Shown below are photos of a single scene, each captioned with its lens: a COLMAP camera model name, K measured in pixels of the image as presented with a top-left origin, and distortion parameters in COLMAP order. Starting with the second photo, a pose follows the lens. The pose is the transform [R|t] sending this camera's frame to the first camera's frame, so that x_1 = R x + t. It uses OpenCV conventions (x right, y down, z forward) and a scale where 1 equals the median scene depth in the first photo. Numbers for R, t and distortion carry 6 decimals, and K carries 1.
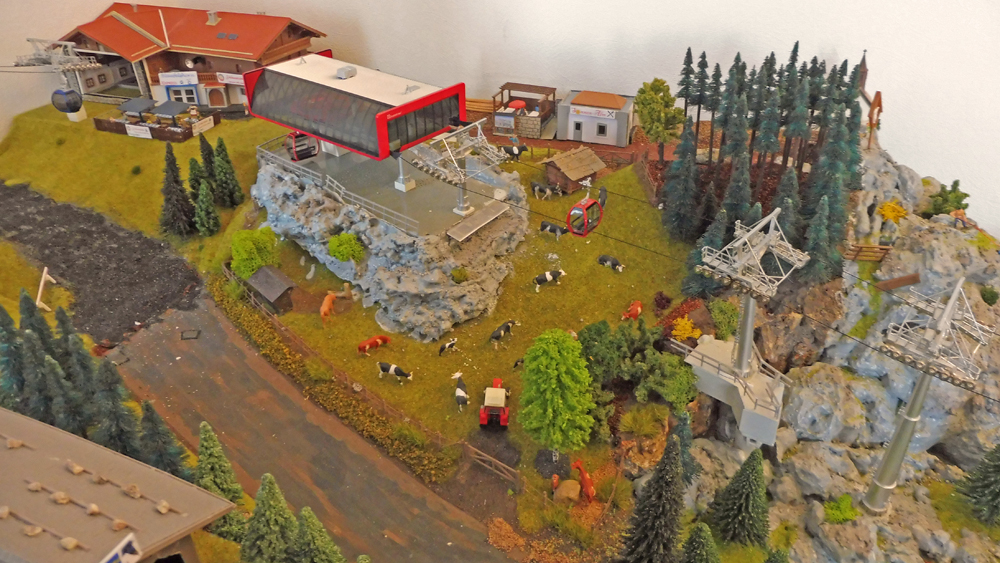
lens RADIAL K [[733.4, 0, 500.0], [0, 733.4, 281.5], [0, 0, 1]] dist [-0.007287, -0.045494]
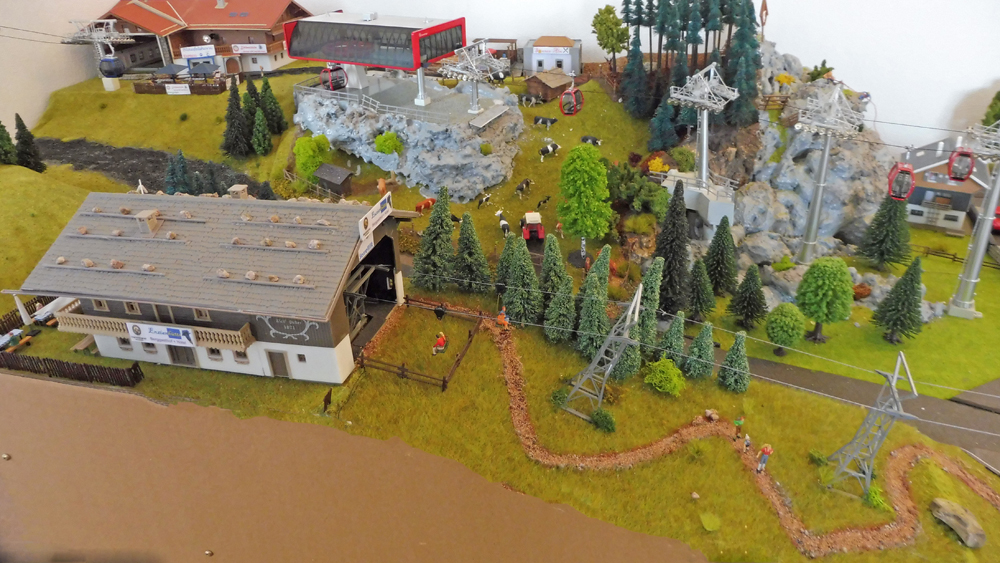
lens RADIAL K [[740.3, 0, 500.0], [0, 740.3, 281.5], [0, 0, 1]] dist [-0.000497, -0.097247]
pose [[0.984535, -0.099784, 0.143996, -0.231581], [0.109950, 0.991846, -0.064435, 0.298519], [-0.136392, 0.079271, 0.987478, -0.281380]]
